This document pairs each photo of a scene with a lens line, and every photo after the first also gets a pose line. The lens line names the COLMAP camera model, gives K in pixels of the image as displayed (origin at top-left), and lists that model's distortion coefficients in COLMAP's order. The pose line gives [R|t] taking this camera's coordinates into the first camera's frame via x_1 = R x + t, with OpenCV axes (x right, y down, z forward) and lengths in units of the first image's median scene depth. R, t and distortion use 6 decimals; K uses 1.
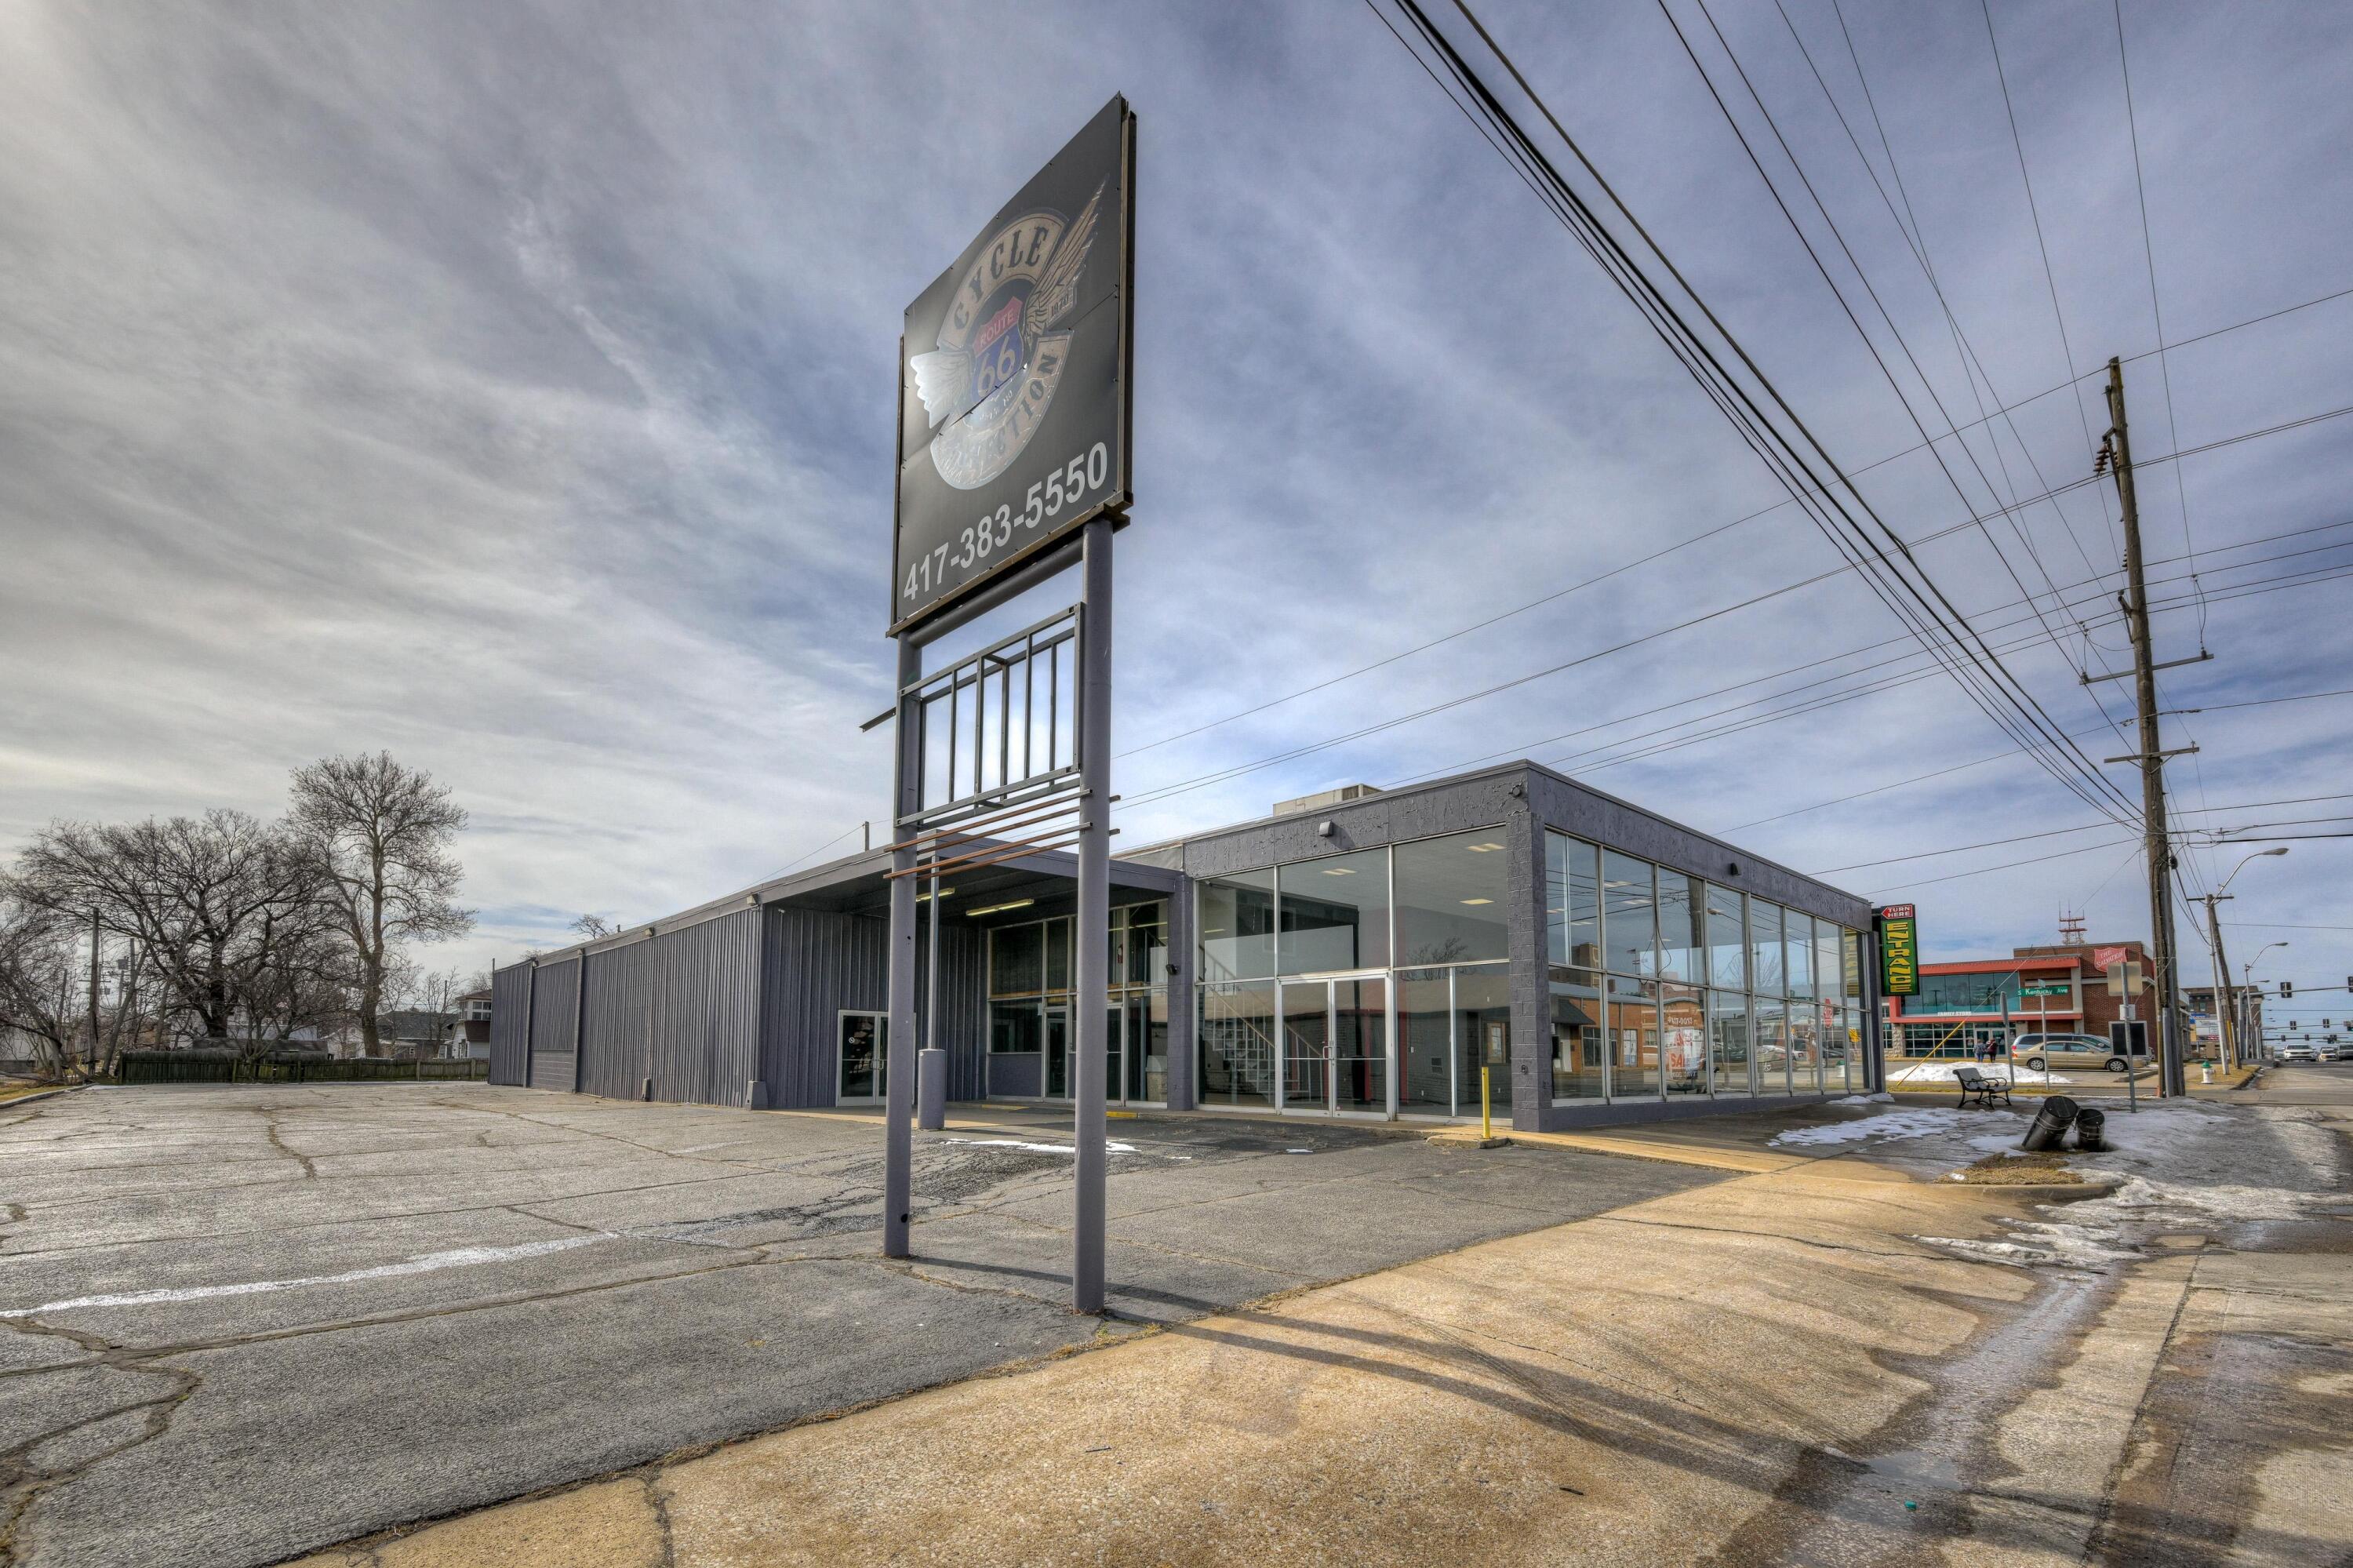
lens RADIAL K [[1035.4, 0, 1180.3], [0, 1035.4, 936.5], [0, 0, 1]] dist [0.000454, 0.000026]
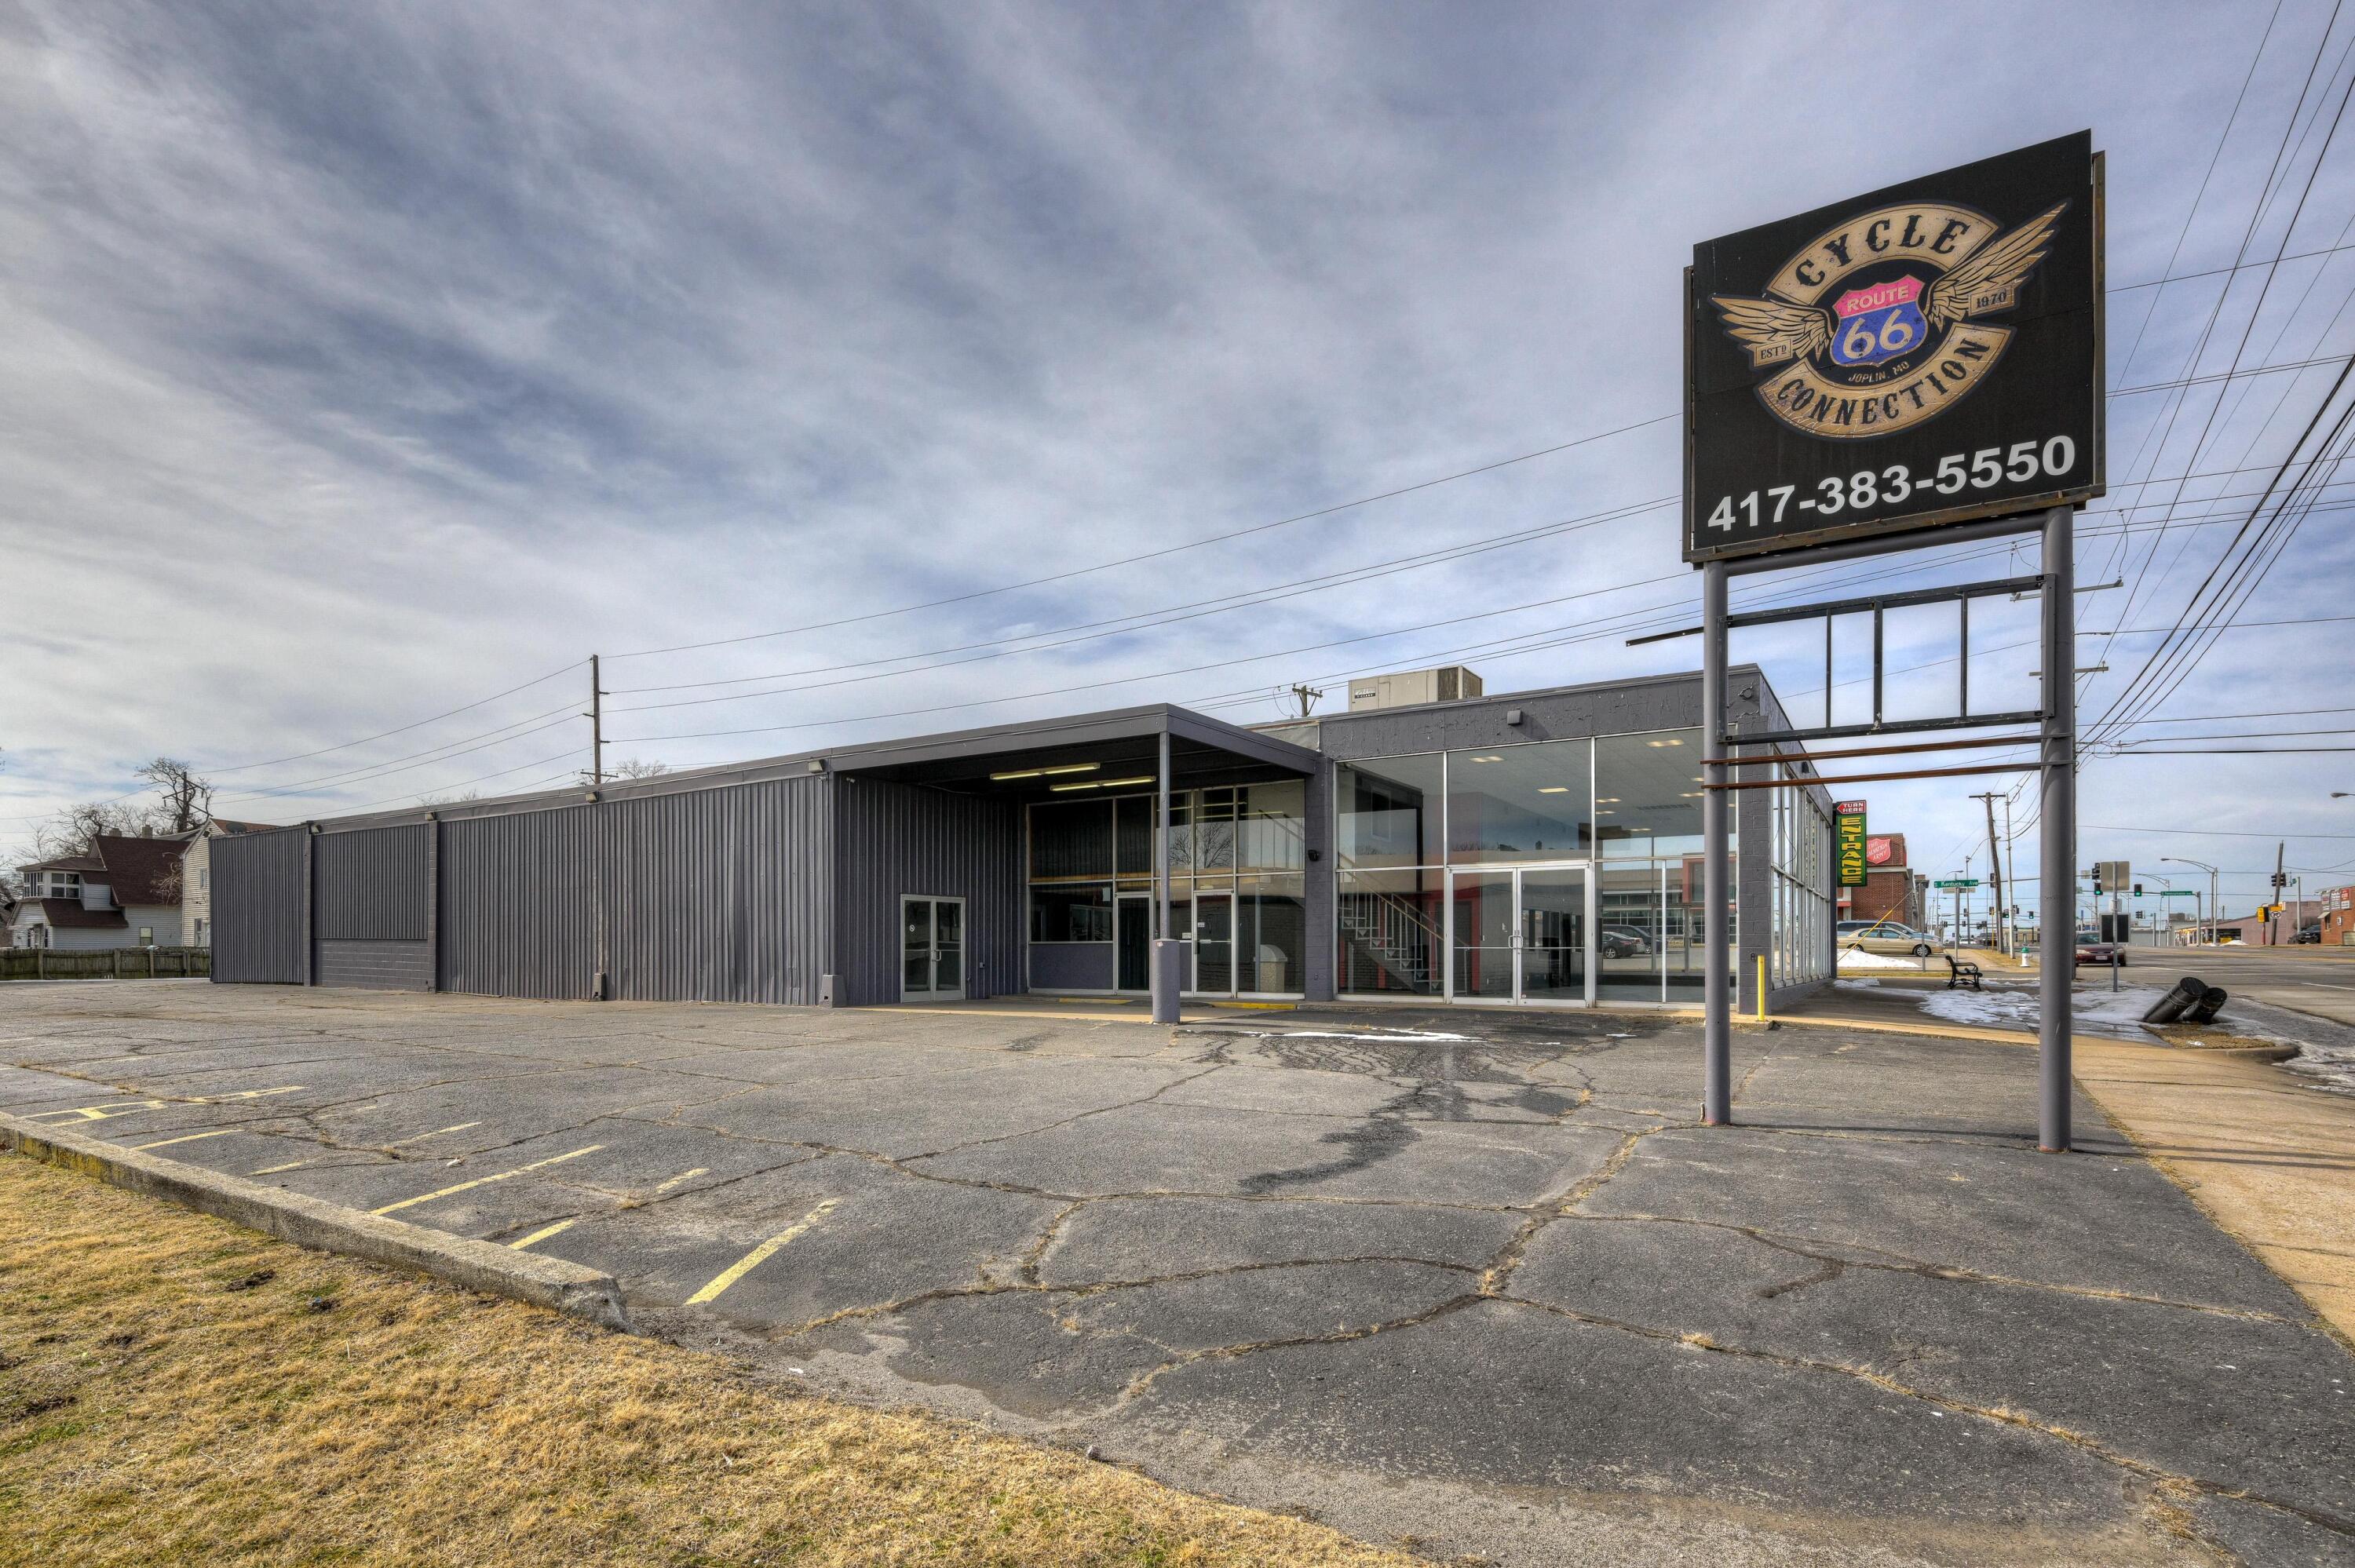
lens RADIAL K [[1177.9, 0, 1180.7], [0, 1177.9, 895.6], [0, 0, 1]] dist [-0.007436, 0.000790]
pose [[0.975080, 0.006912, 0.221746, -0.364863], [-0.023444, 0.997129, 0.072007, -0.006657], [-0.220611, -0.075412, 0.972442, -0.032945]]
